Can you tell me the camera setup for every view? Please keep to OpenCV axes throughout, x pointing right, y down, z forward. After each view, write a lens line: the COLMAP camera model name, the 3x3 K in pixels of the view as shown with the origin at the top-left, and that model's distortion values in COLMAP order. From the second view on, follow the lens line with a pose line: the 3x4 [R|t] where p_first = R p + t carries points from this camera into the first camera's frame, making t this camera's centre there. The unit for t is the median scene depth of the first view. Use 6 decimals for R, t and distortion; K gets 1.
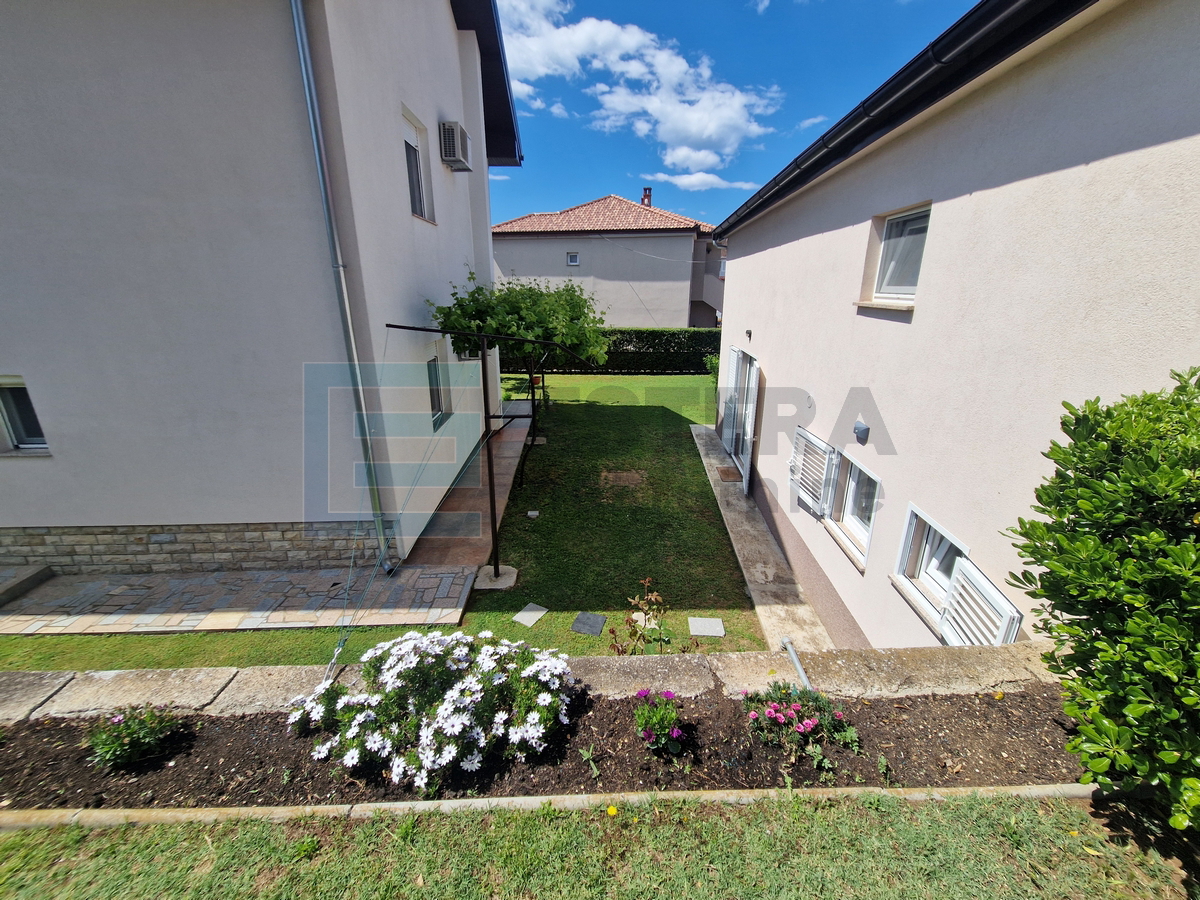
lens RADIAL K [[488.4, 0, 598.5], [0, 488.4, 445.7], [0, 0, 1]] dist [0.000751, -0.004338]
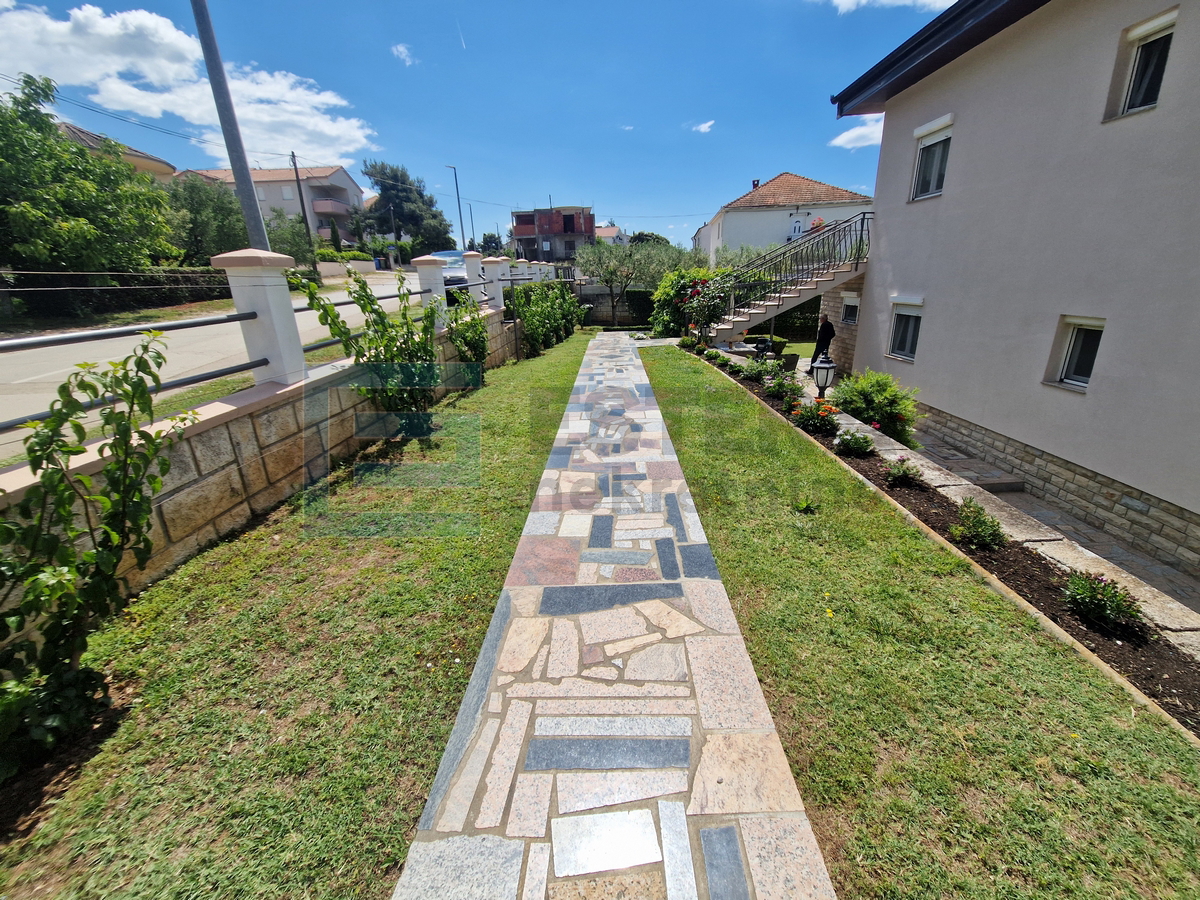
lens RADIAL K [[488.4, 0, 600.7], [0, 488.4, 440.5], [0, 0, 1]] dist [0.000751, -0.004338]
pose [[-0.050796, 0.321153, -0.945664, 0.013620], [-0.277593, 0.905034, 0.322266, 0.061009], [0.959355, 0.278879, 0.043177, -0.073253]]
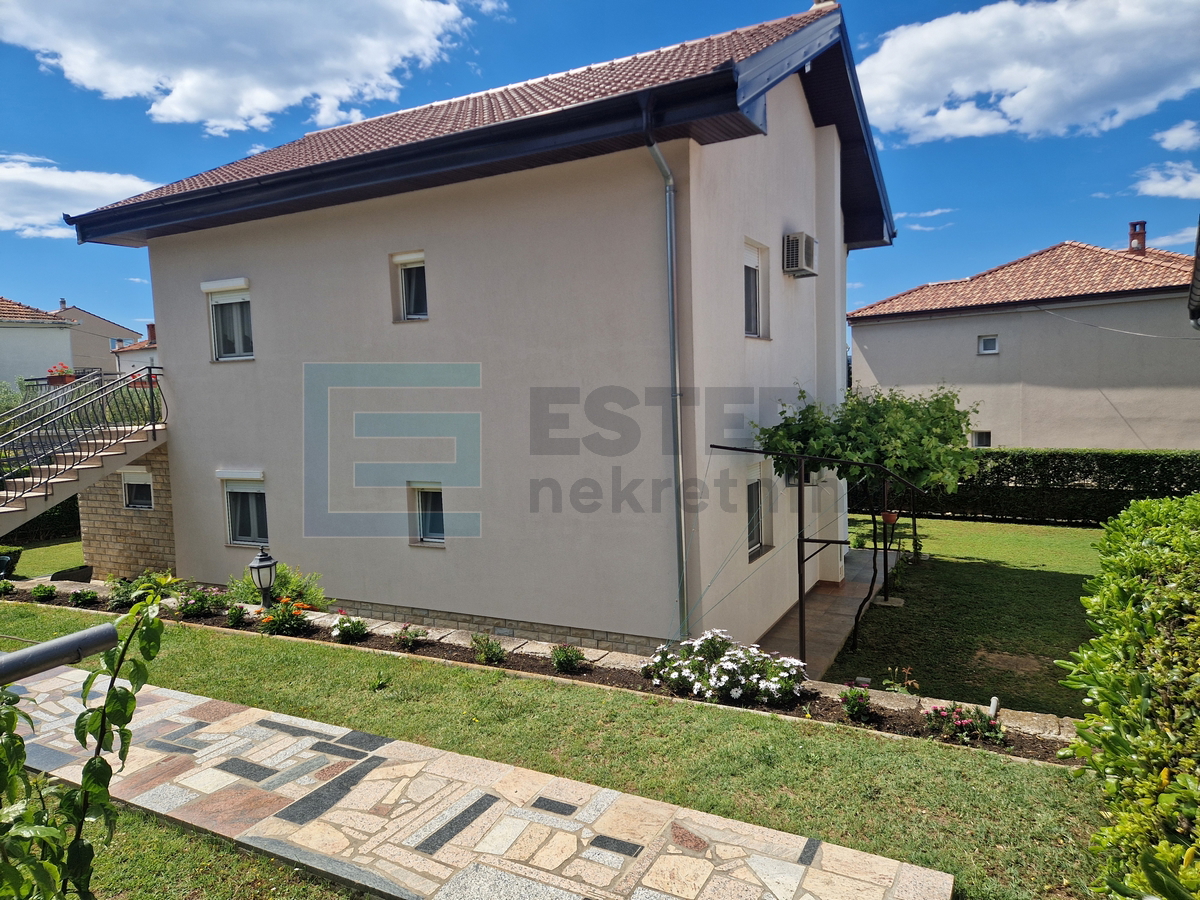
lens RADIAL K [[765.4, 0, 602.6], [0, 765.4, 443.0], [0, 0, 1]] dist [0.044349, -0.044807]
pose [[0.859958, 0.001692, -0.510362, 0.187251], [-0.124277, 0.970588, -0.206188, 0.104622], [0.495002, 0.240739, 0.834876, -0.447437]]
